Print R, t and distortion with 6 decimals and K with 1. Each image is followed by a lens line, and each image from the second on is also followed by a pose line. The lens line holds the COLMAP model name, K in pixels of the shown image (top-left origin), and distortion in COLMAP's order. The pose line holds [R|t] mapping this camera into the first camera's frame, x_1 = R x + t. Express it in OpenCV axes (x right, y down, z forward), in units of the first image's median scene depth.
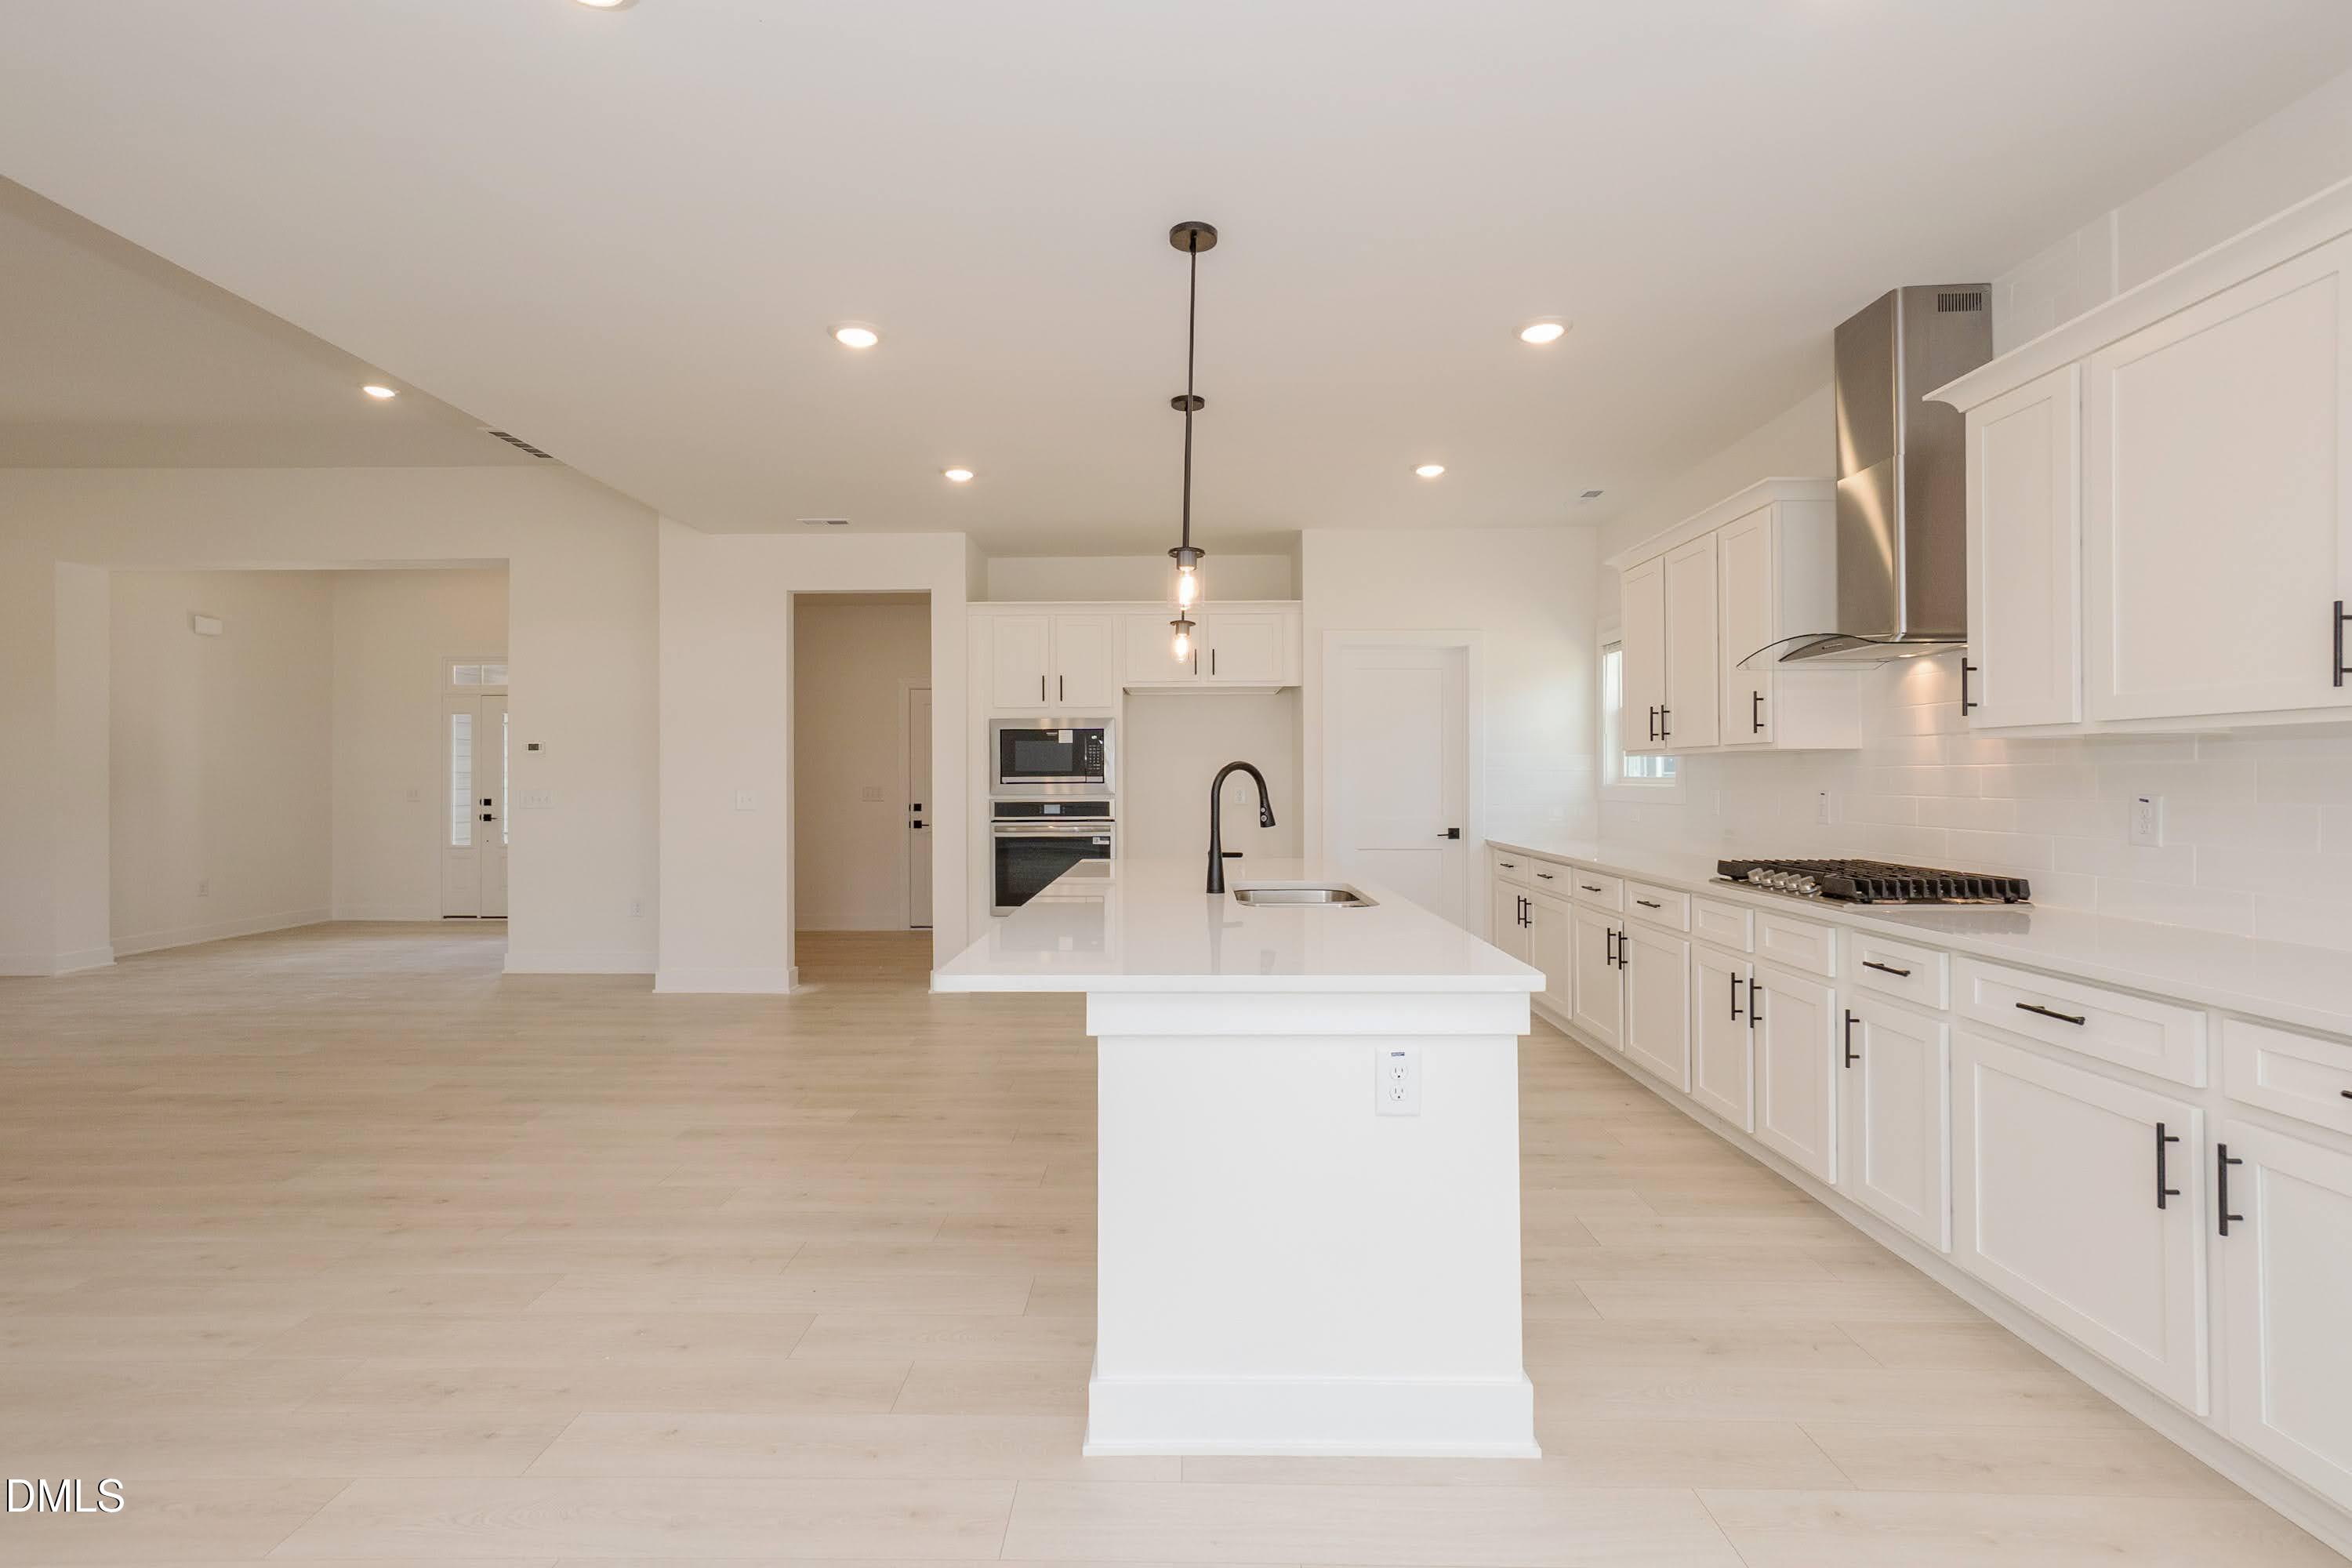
lens RADIAL K [[1040.8, 0, 1175.1], [0, 1040.8, 776.2], [0, 0, 1]] dist [-0.000464, 0.000630]
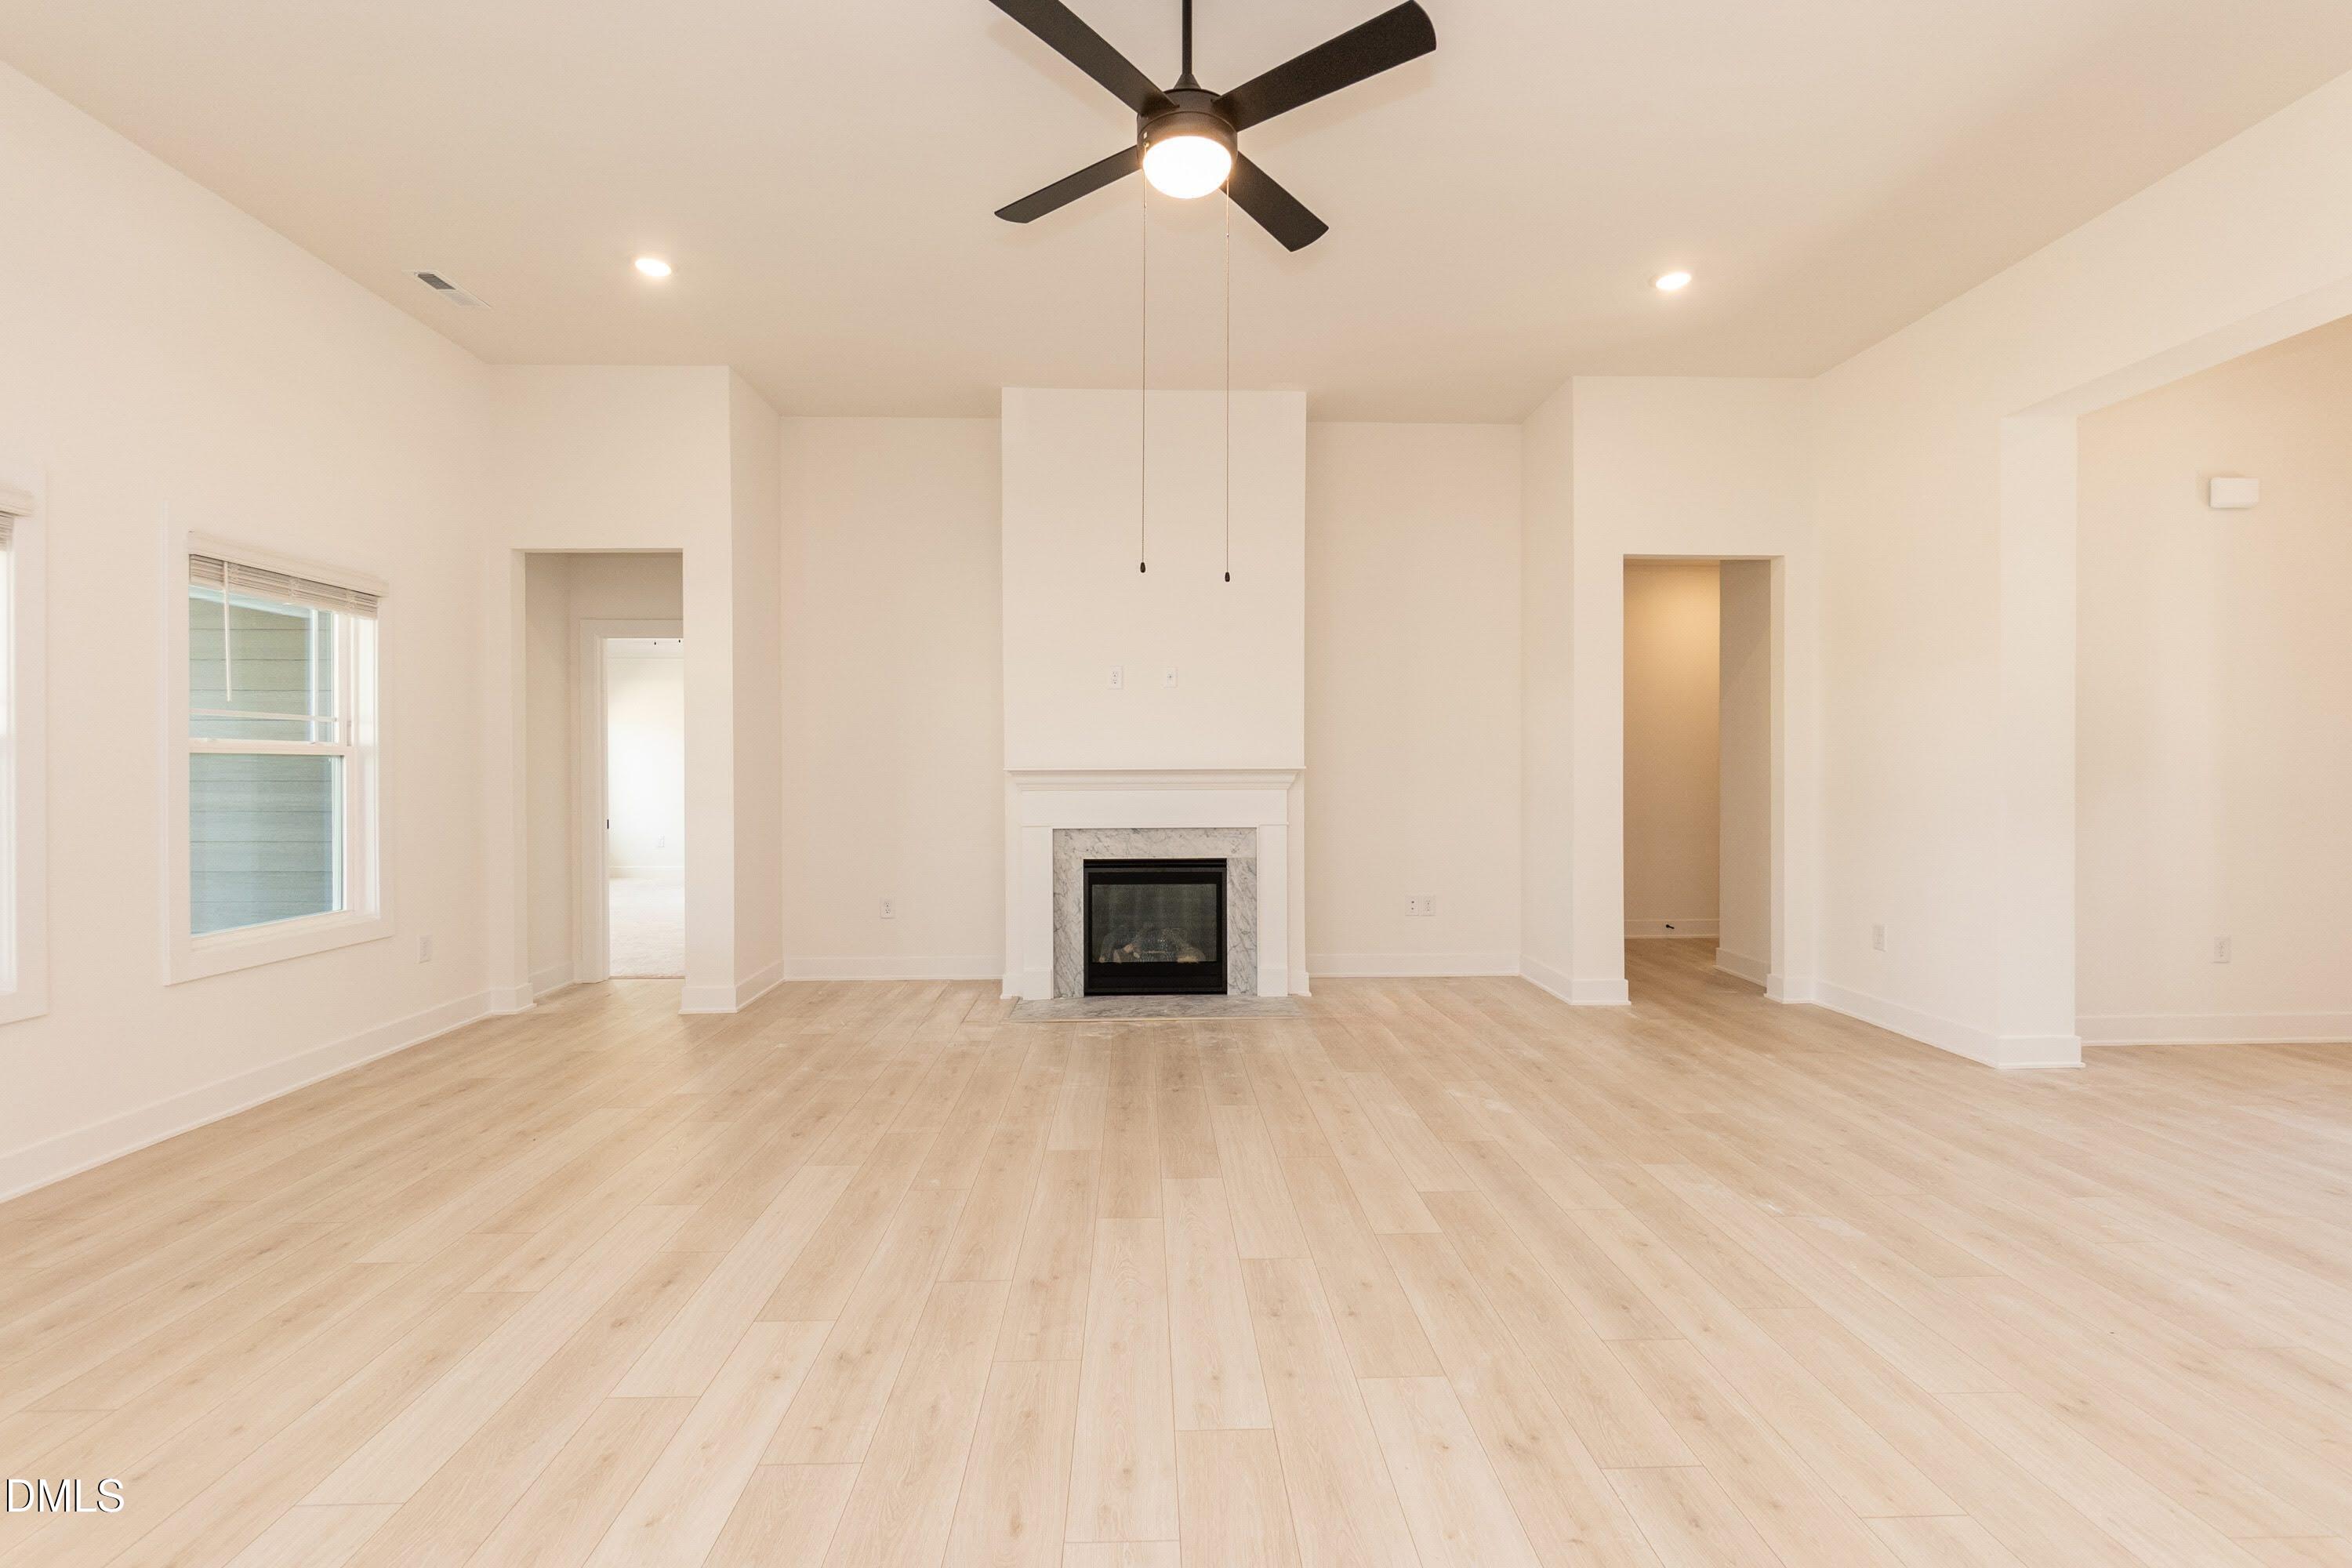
lens RADIAL K [[1011.3, 0, 1184.0], [0, 1011.3, 780.6], [0, 0, 1]] dist [-0.000827, -0.000327]
pose [[0.059696, 0.013440, -0.998126, -0.535828], [0.004389, 0.999896, 0.013726, 0.003513], [0.998207, -0.005200, 0.059631, 0.515080]]
